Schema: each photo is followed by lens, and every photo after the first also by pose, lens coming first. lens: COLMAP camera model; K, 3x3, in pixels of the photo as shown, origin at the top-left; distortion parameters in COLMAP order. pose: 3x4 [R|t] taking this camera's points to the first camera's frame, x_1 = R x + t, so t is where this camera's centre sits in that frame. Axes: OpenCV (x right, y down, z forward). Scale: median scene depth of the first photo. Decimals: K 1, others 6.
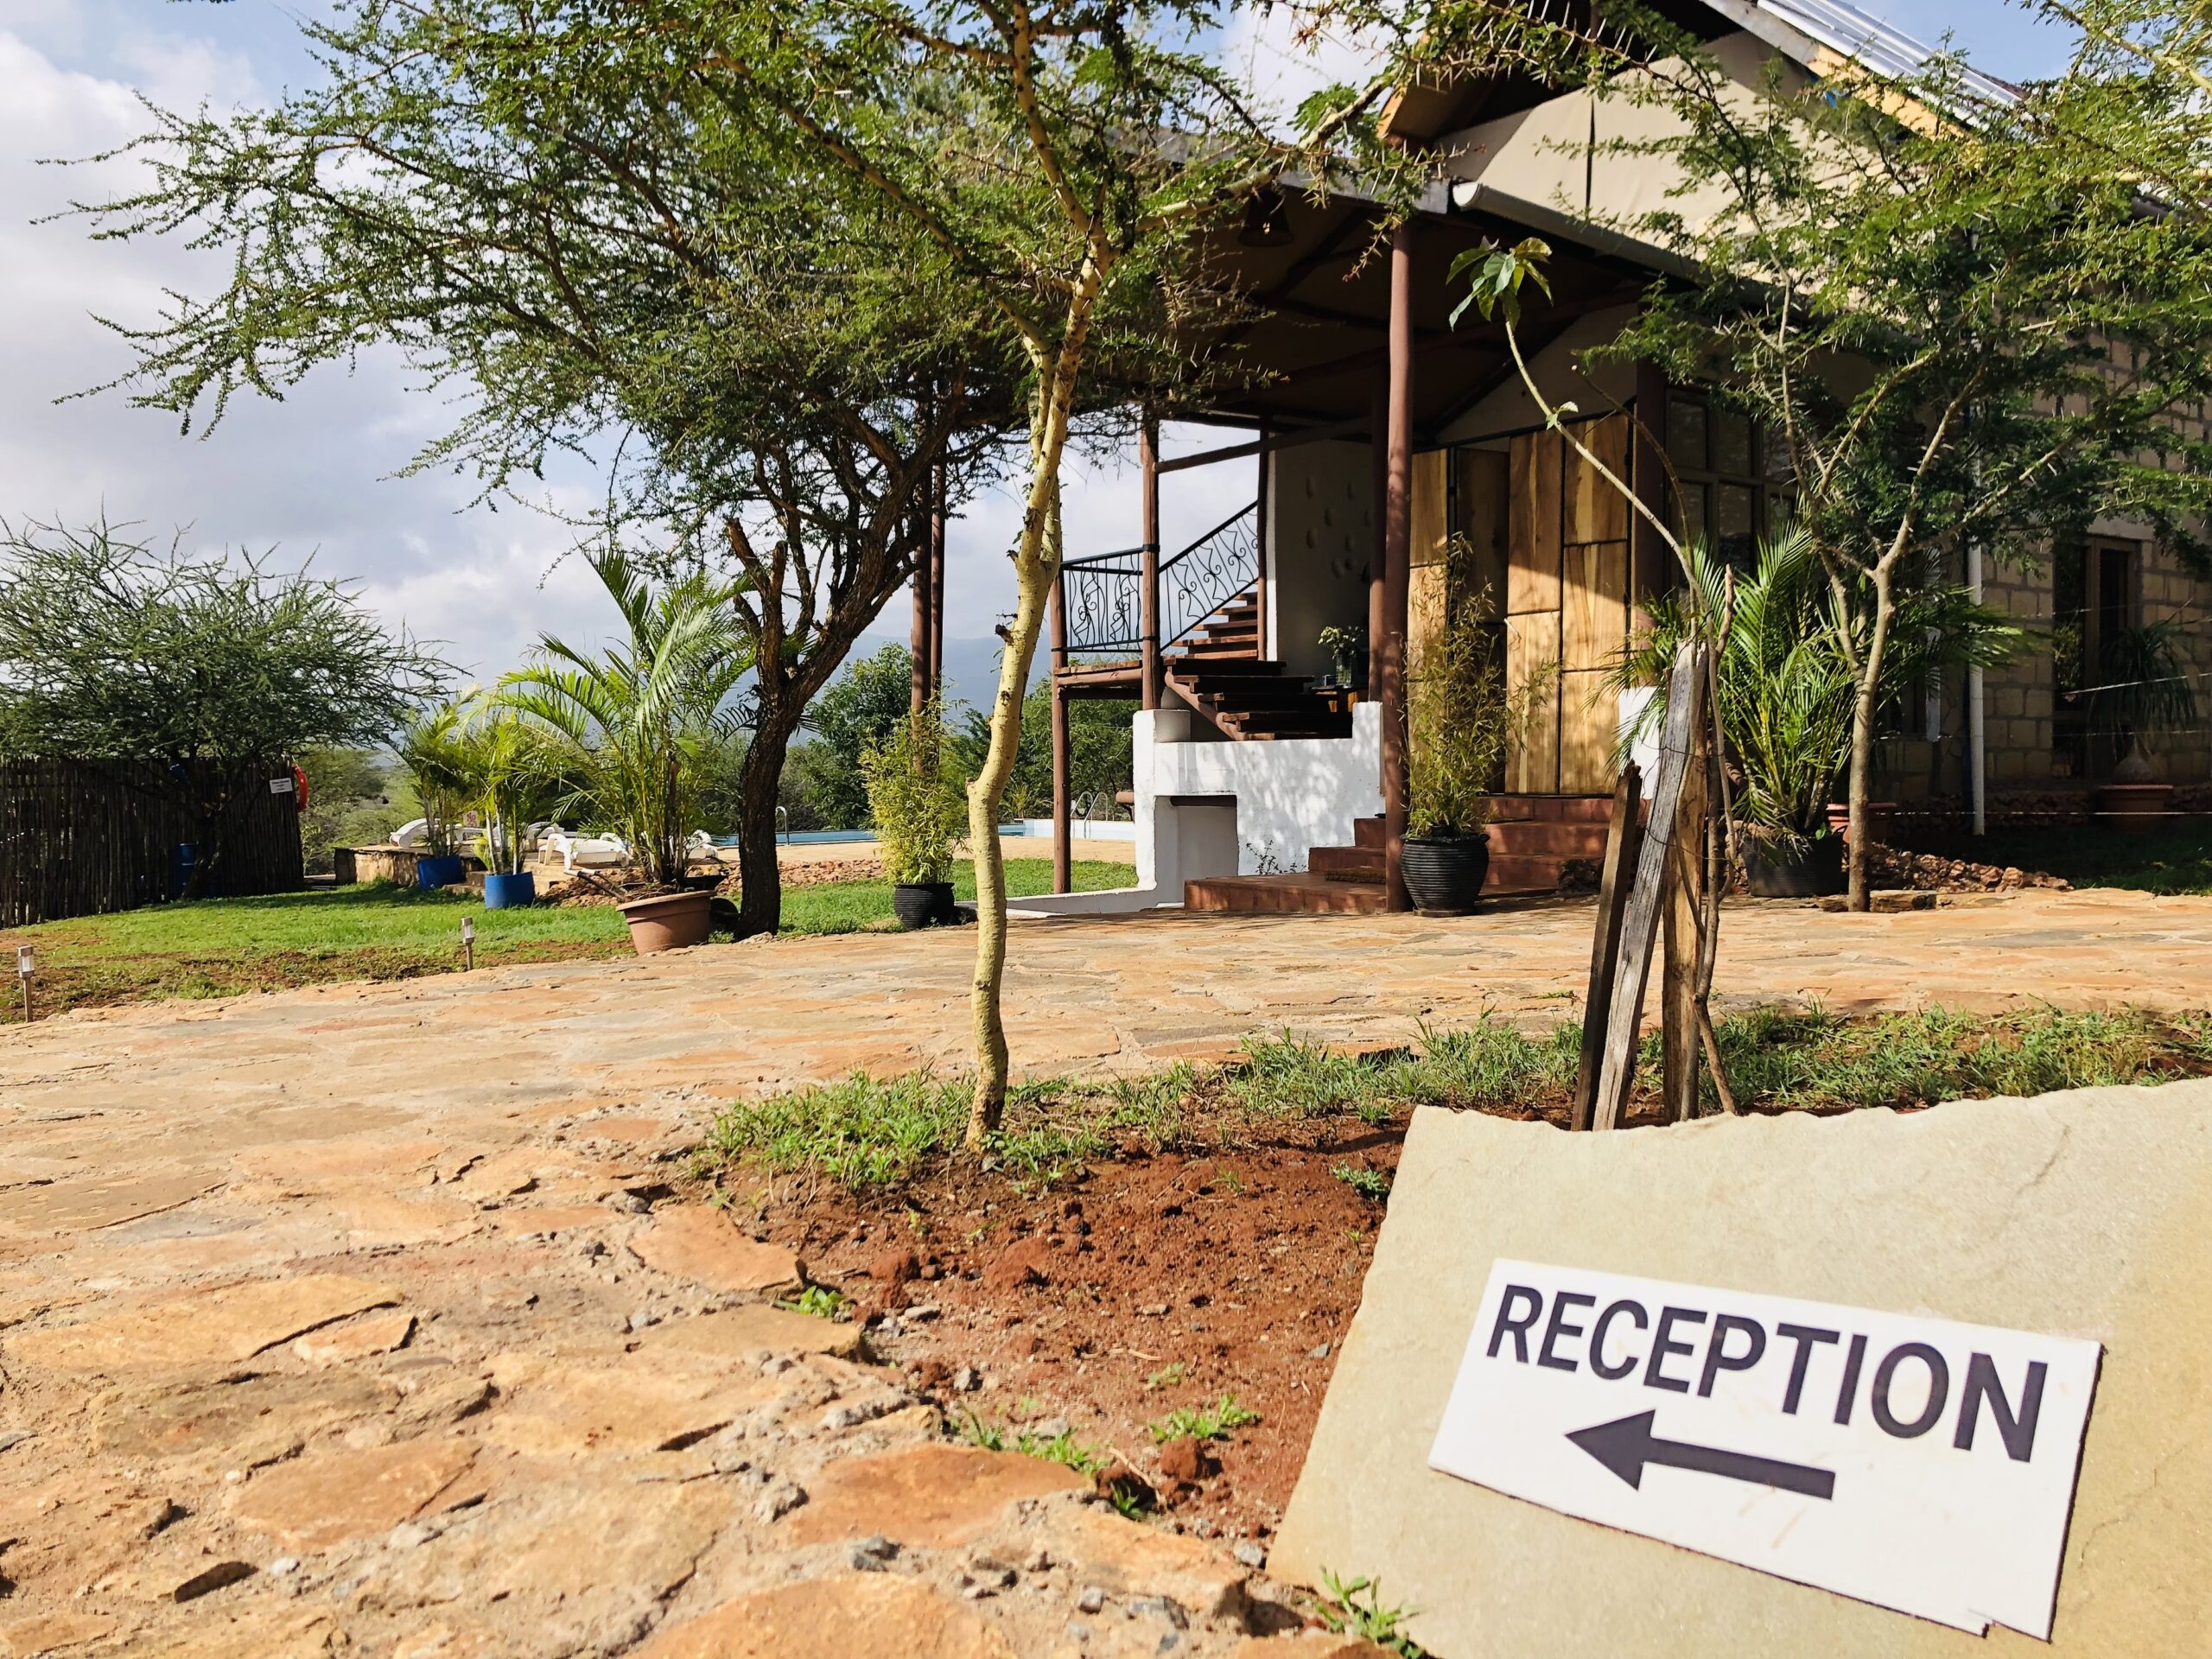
lens RADIAL K [[1758.1, 0, 1106.0], [0, 1758.1, 829.5], [0, 0, 1]] dist [0.172142, -0.001074]
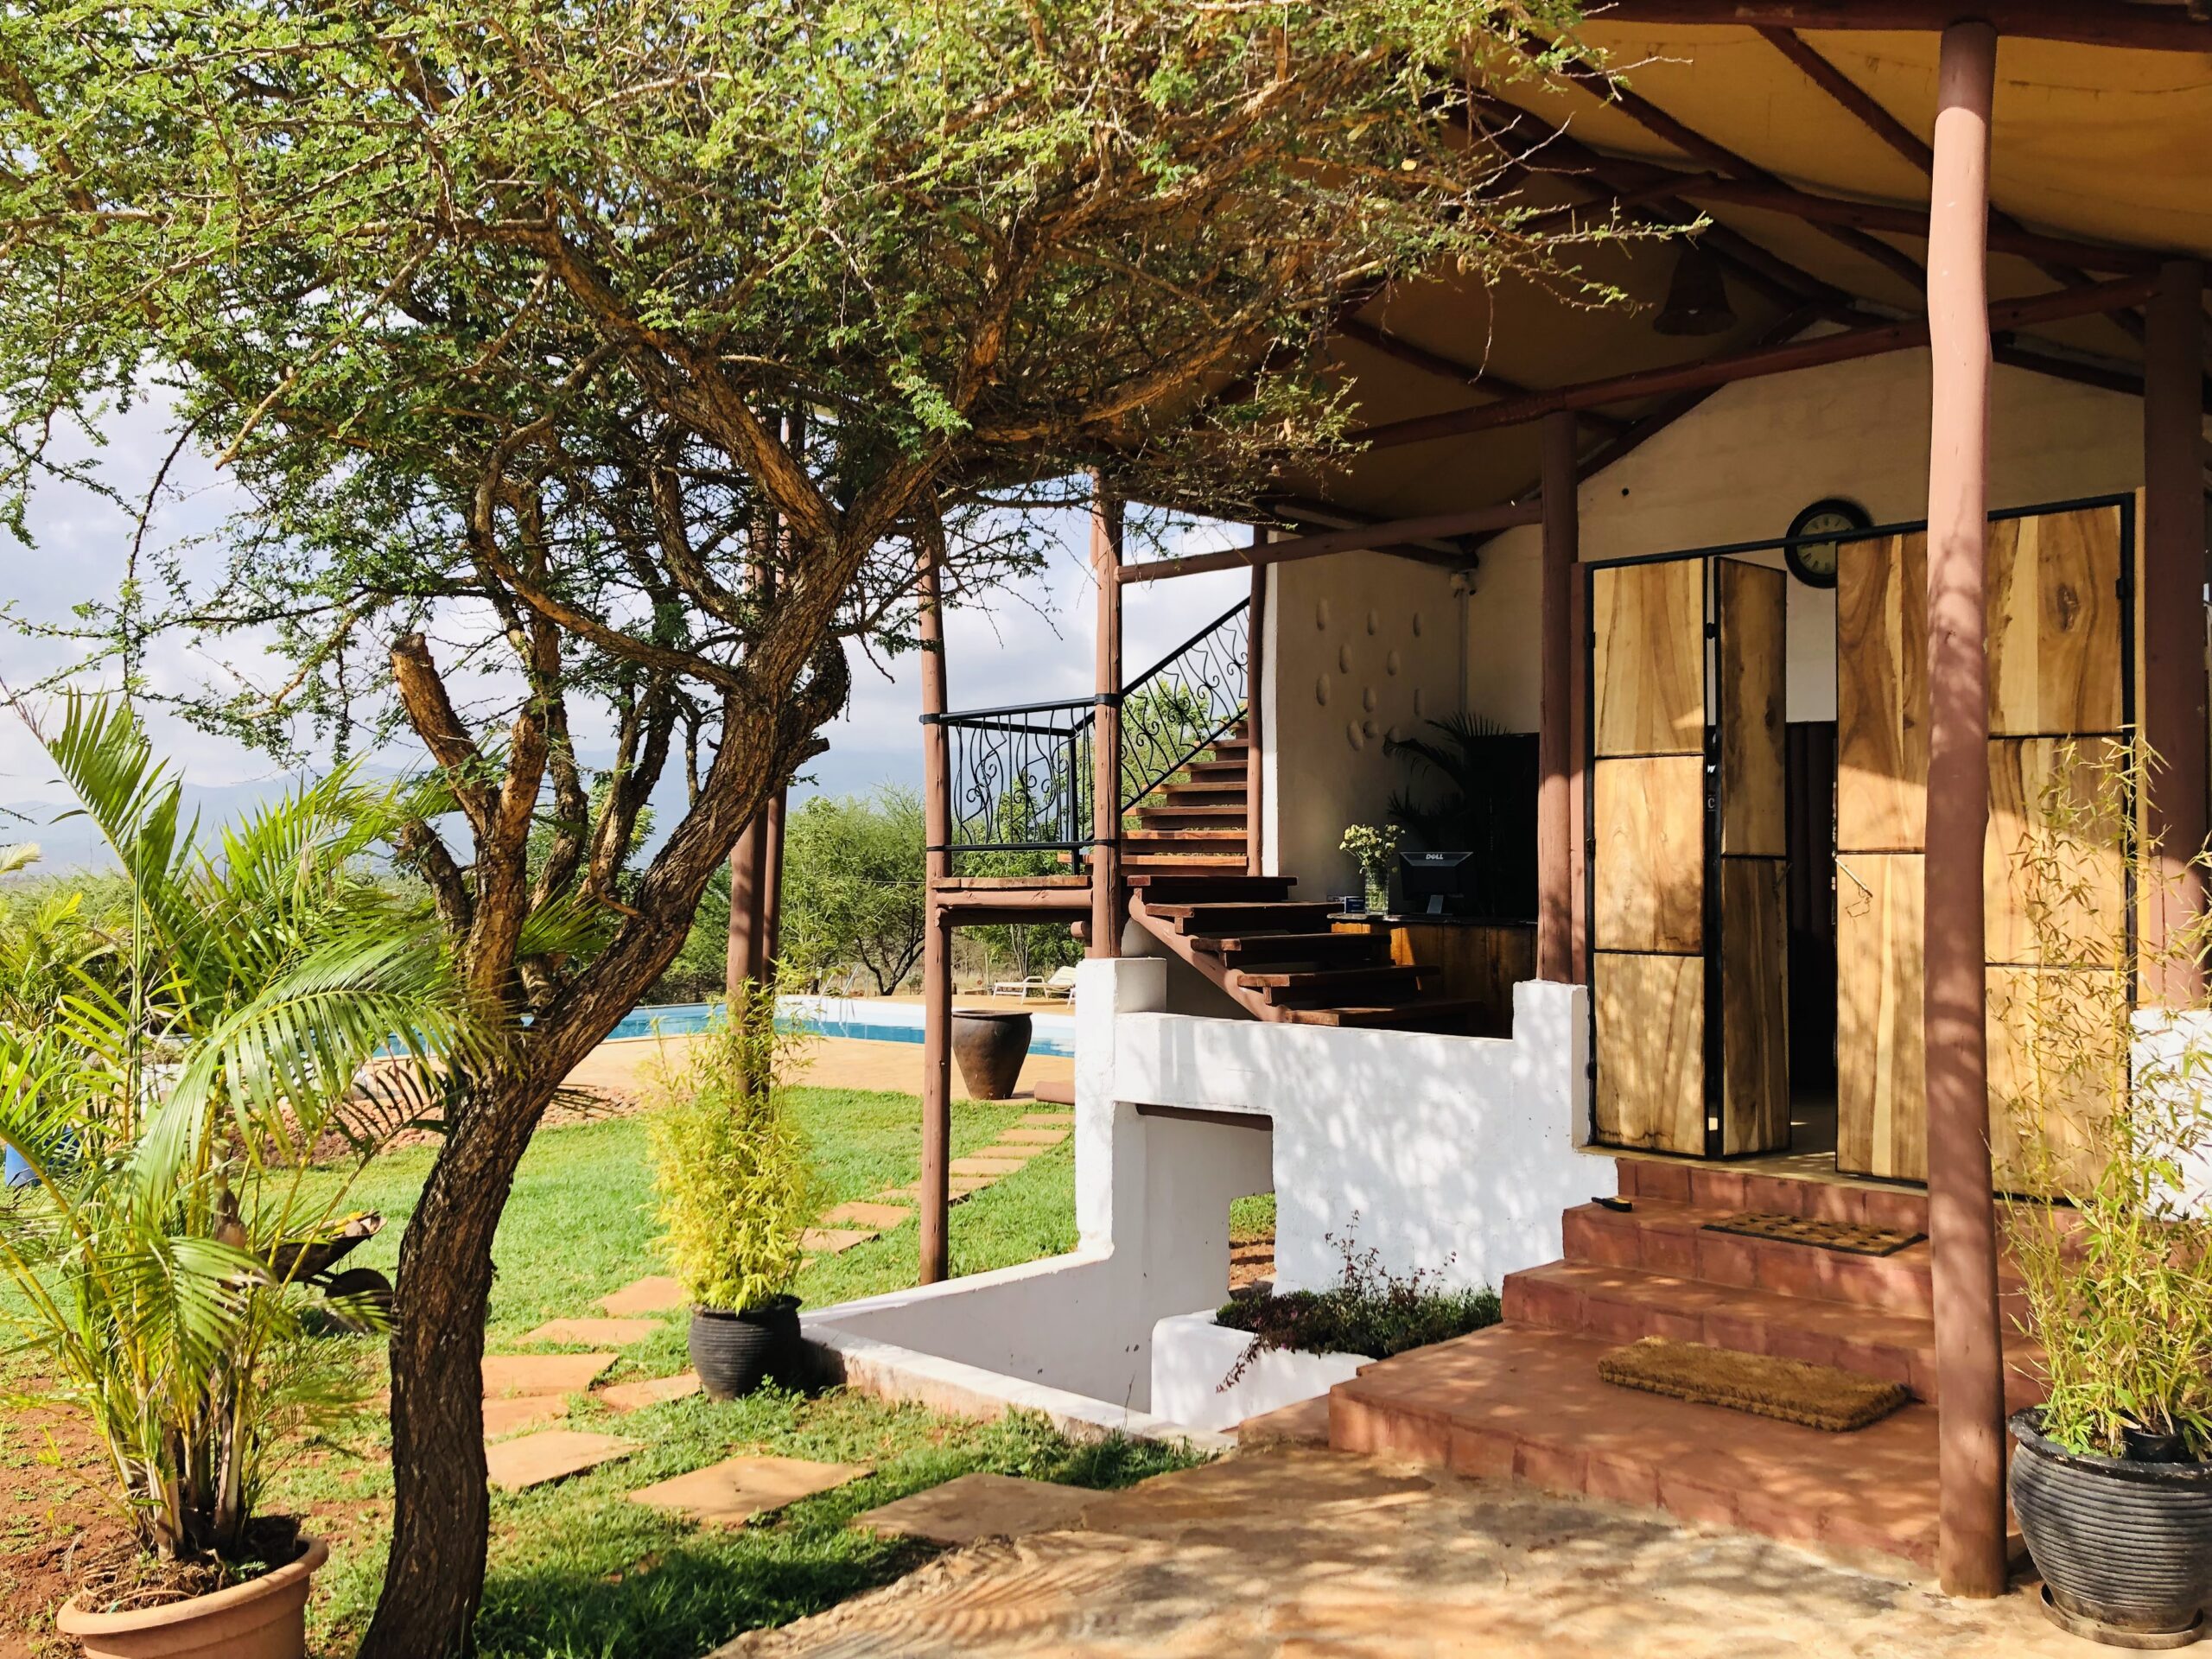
lens RADIAL K [[1826.0, 0, 1106.0], [0, 1826.0, 829.5], [0, 0, 1]] dist [0.005442, -0.000216]
pose [[0.987432, 0.022276, 0.156469, -0.088813], [-0.010754, 0.997193, -0.074099, -0.076696], [-0.157680, 0.071485, 0.984899, 0.430369]]
